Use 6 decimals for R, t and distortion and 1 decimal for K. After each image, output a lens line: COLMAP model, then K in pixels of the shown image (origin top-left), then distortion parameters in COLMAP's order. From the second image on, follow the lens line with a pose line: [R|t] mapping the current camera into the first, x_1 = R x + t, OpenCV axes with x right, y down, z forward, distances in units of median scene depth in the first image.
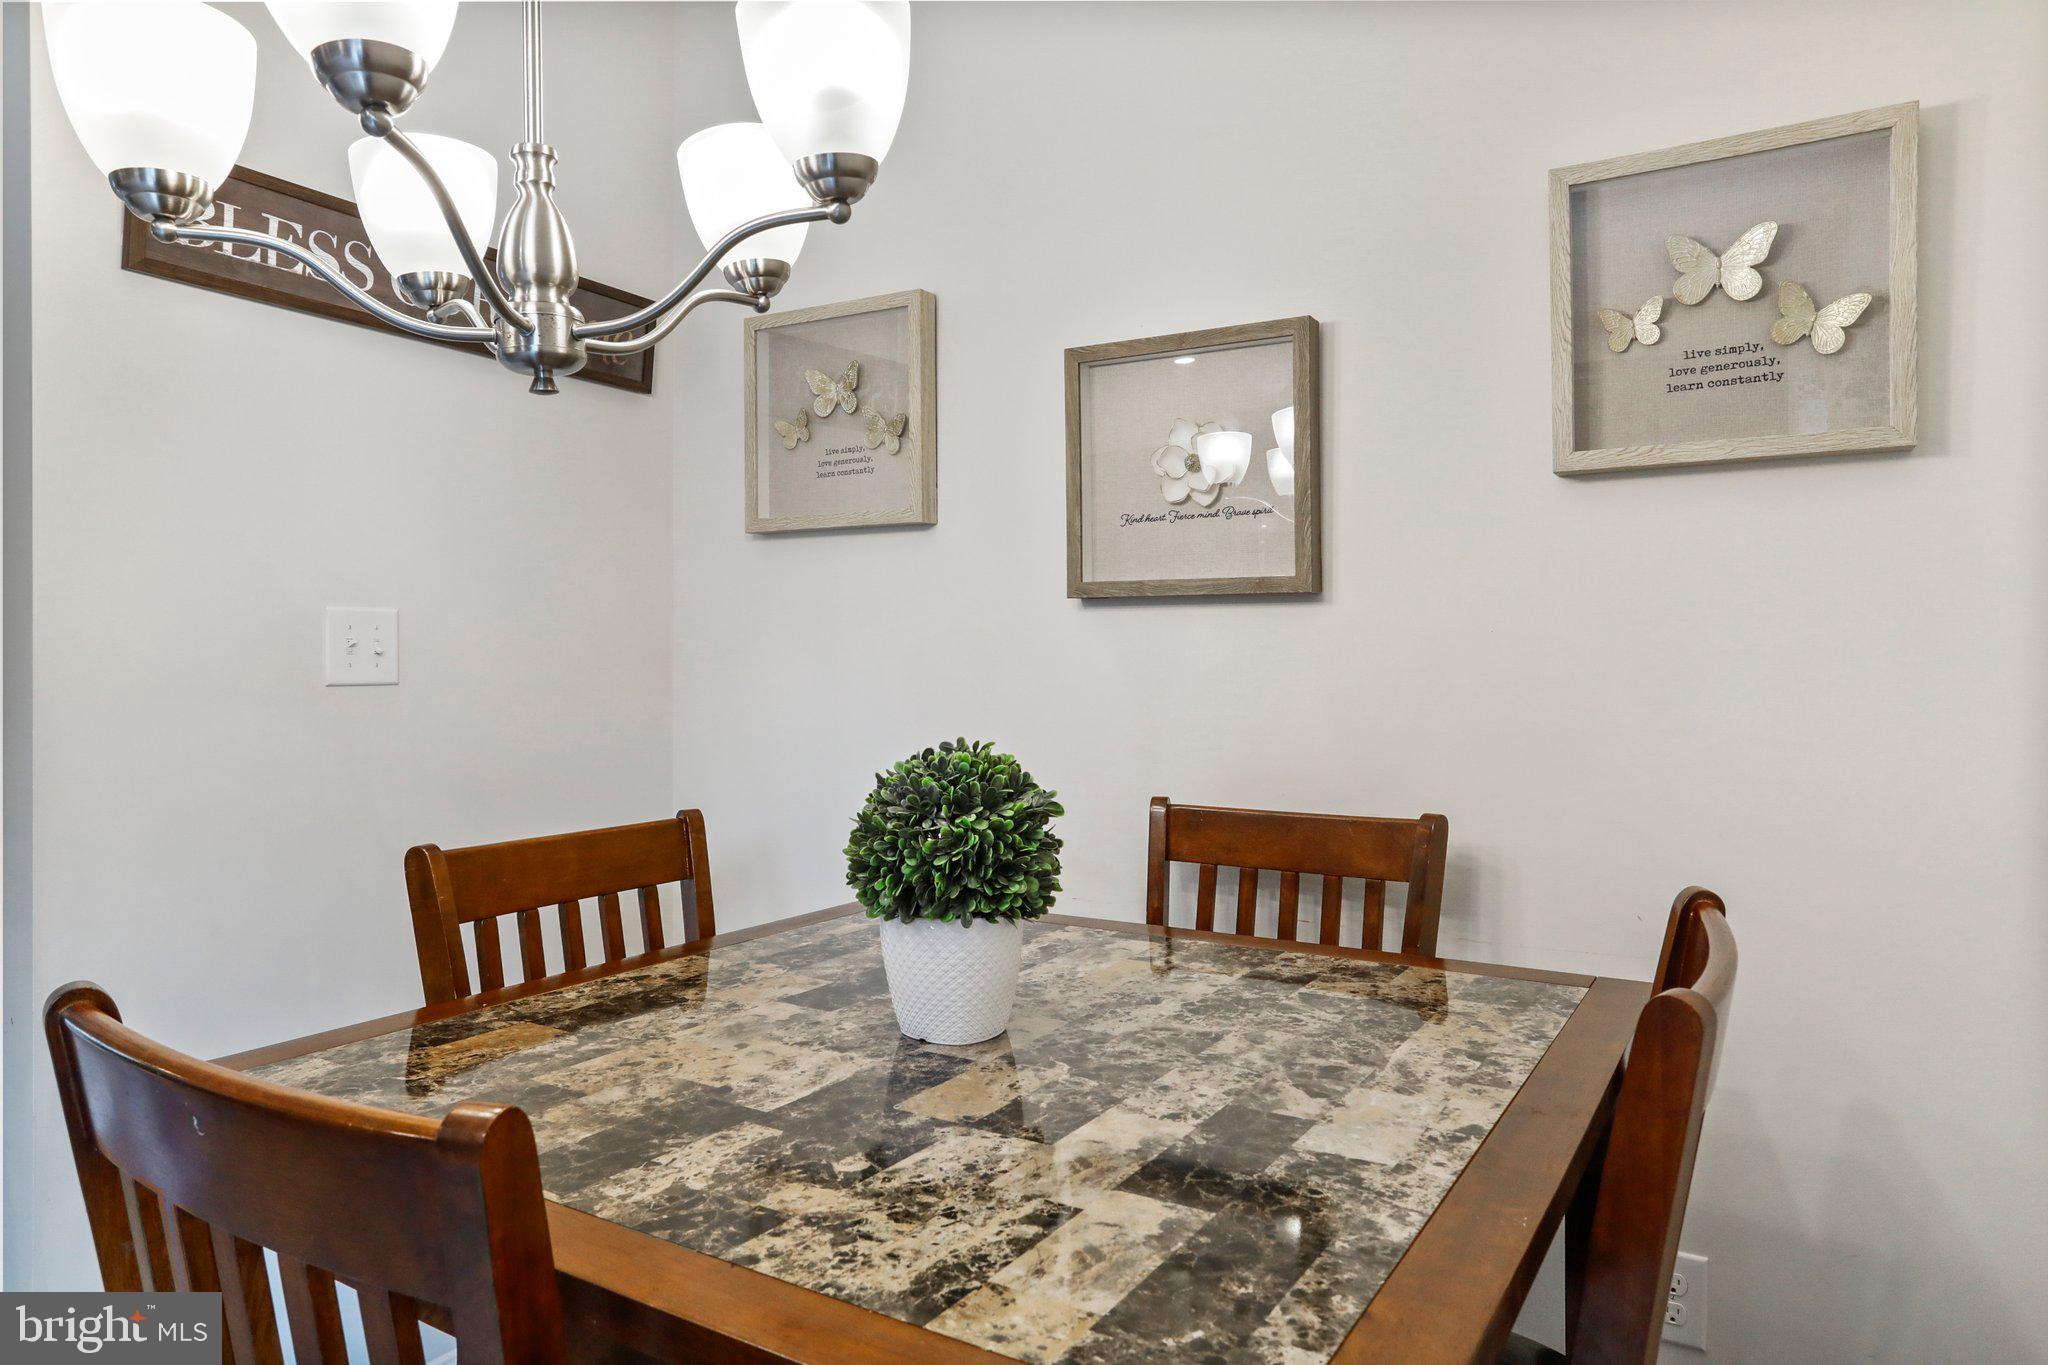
lens RADIAL K [[1301.5, 0, 1024.0], [0, 1301.5, 682.5], [0, 0, 1]] dist [-0.035297, -0.000373]
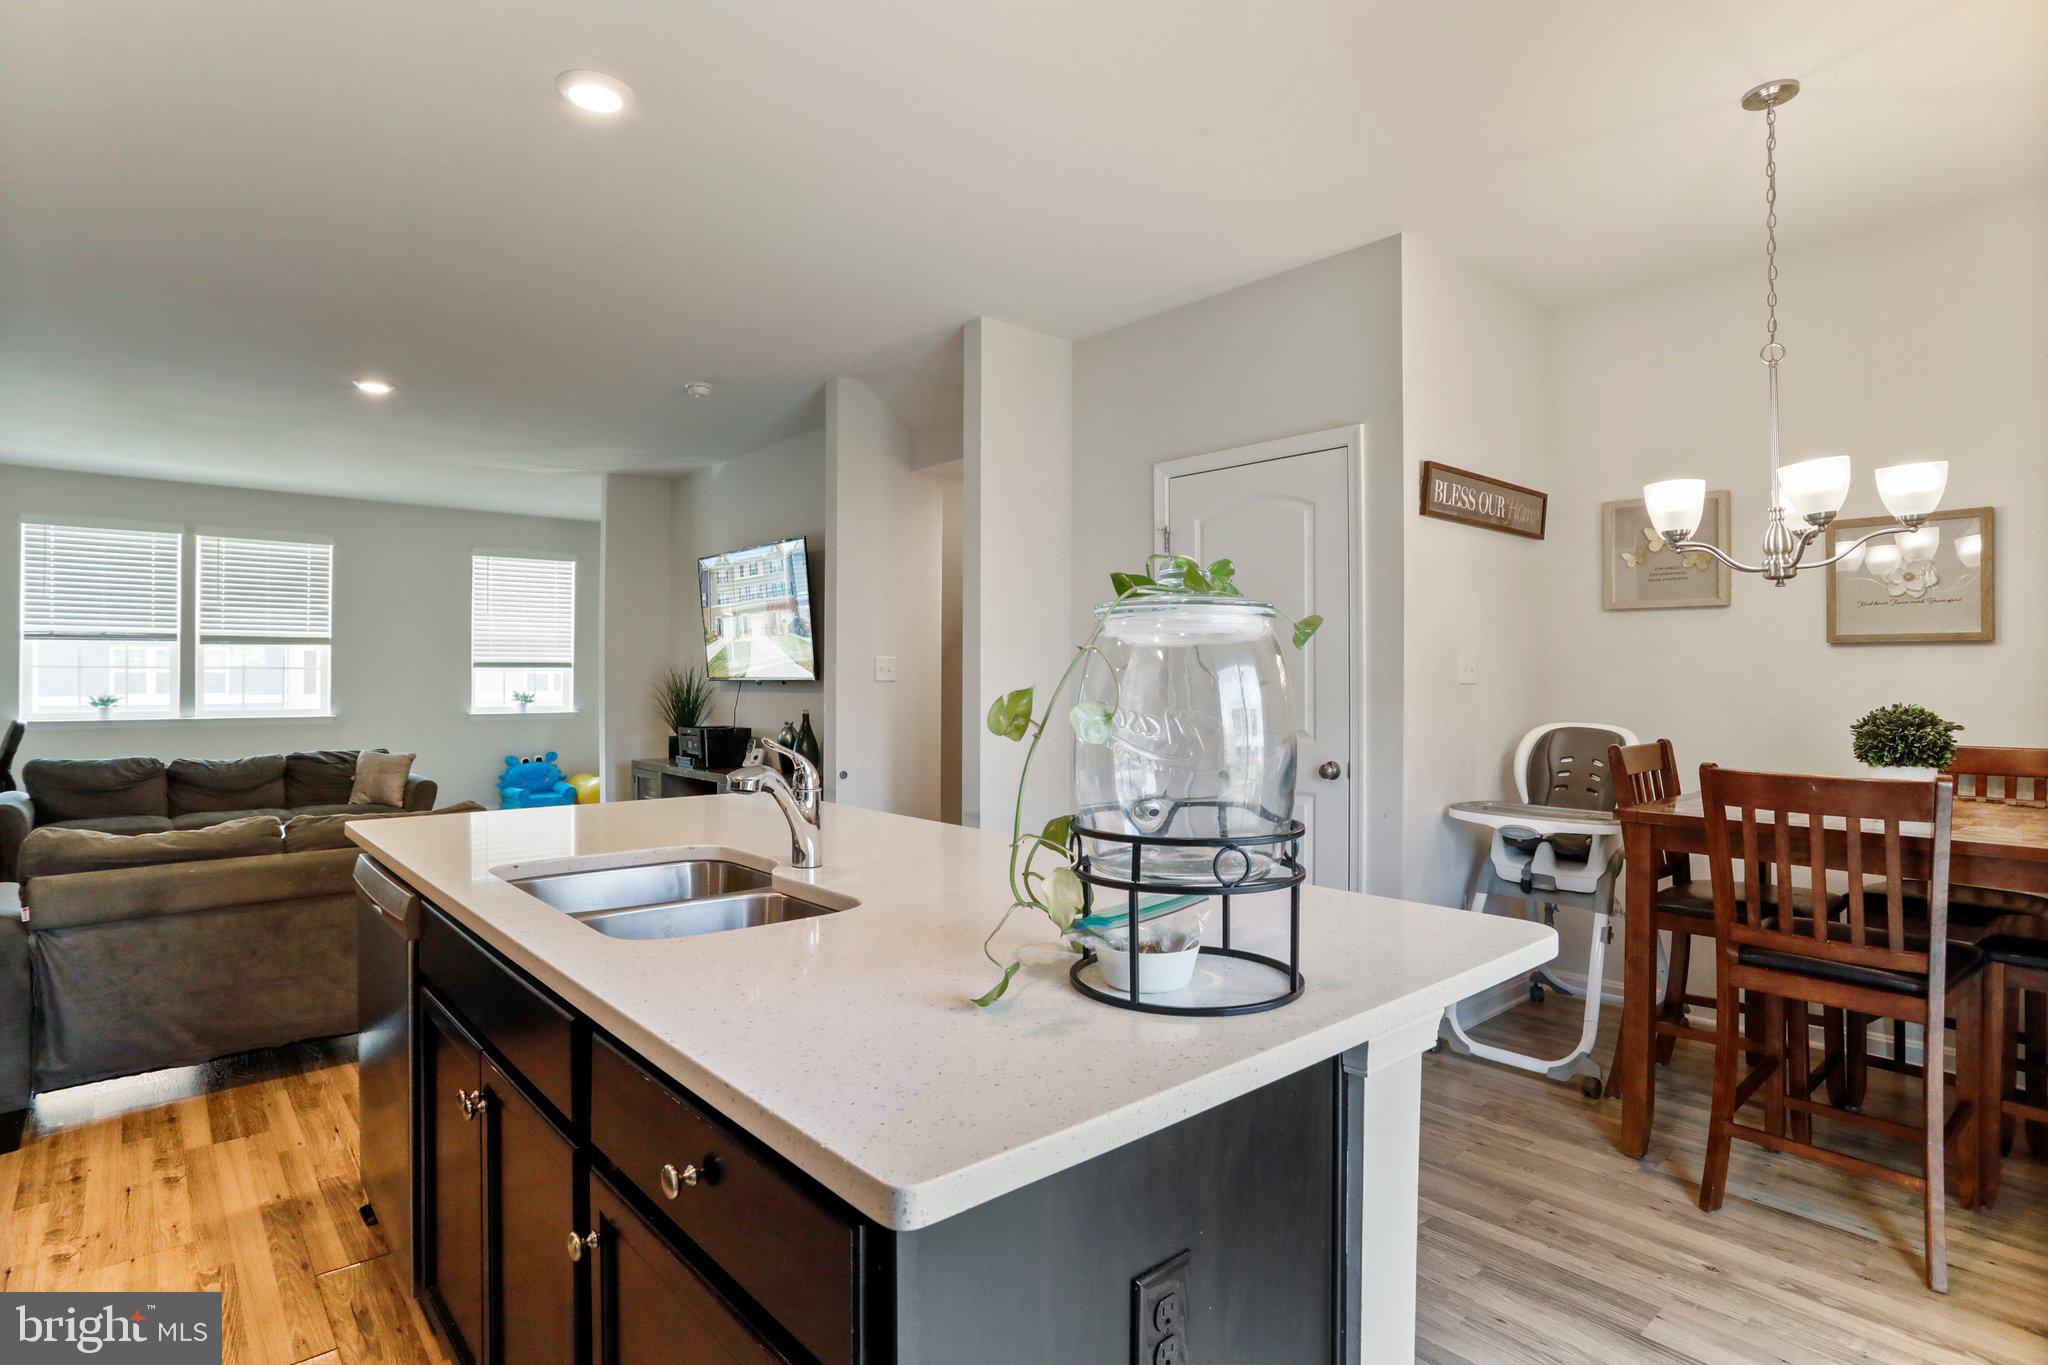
lens RADIAL K [[1056.9, 0, 1024.0], [0, 1056.9, 682.5], [0, 0, 1]] dist [-0.026161, 0.001522]
pose [[0.947071, -0.001957, -0.321018, -0.720805], [0.000772, 0.999992, -0.003819, 0.004598], [0.321023, 0.003369, 0.947065, -1.085668]]
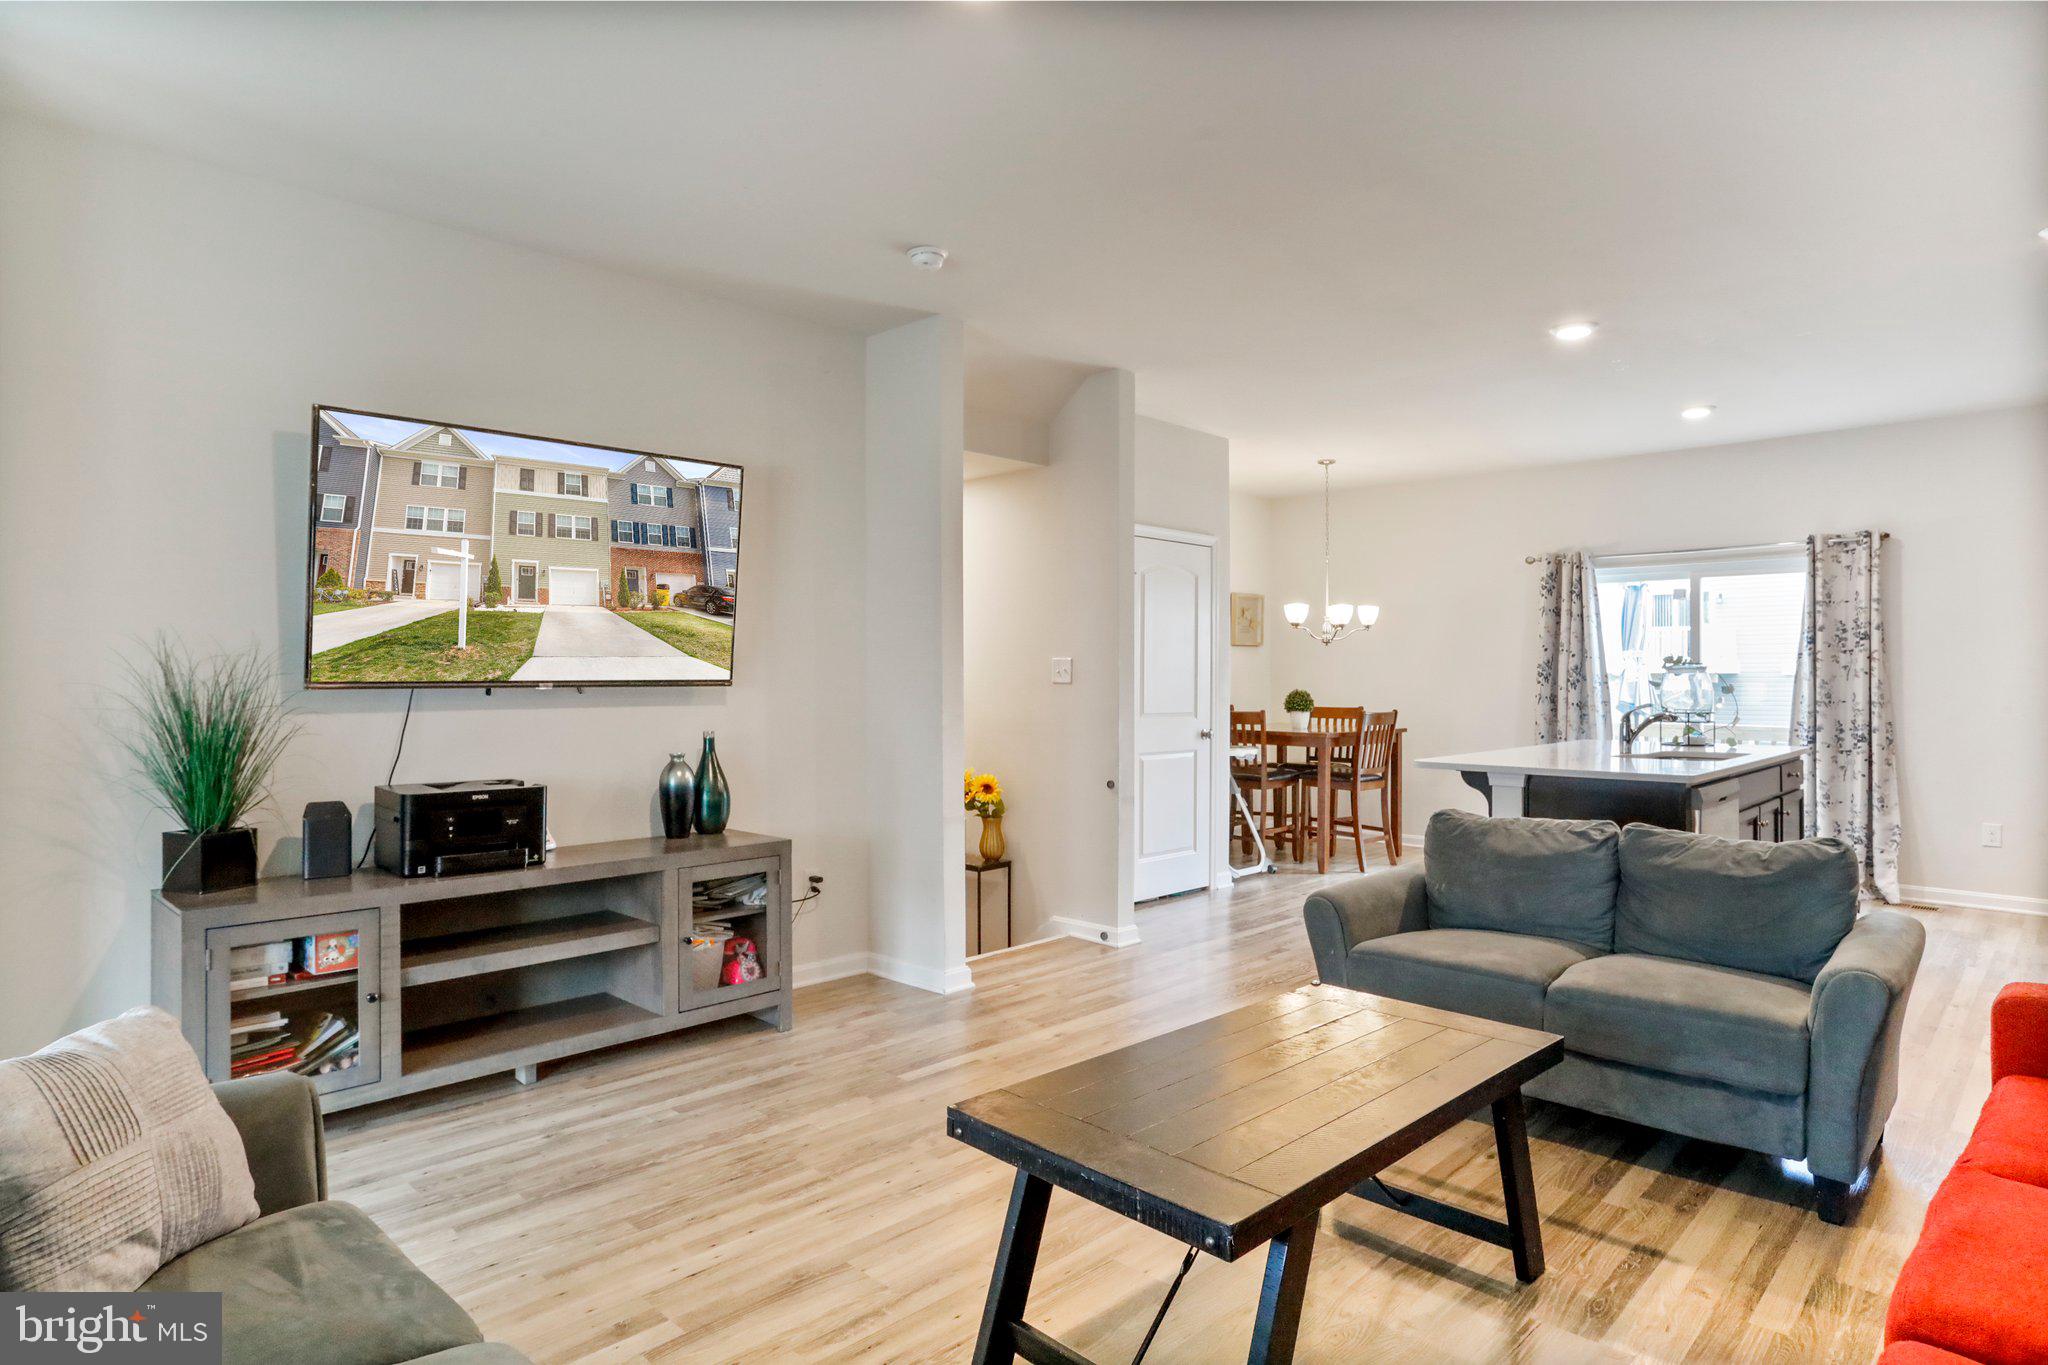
lens RADIAL K [[1168.7, 0, 1024.0], [0, 1168.7, 682.5], [0, 0, 1]] dist [0.000297, 0.001582]
pose [[0.213478, -0.008684, 0.976909, -4.595535], [0.003878, 0.999960, 0.008042, -0.036782], [-0.976940, 0.002072, 0.213504, 0.719487]]
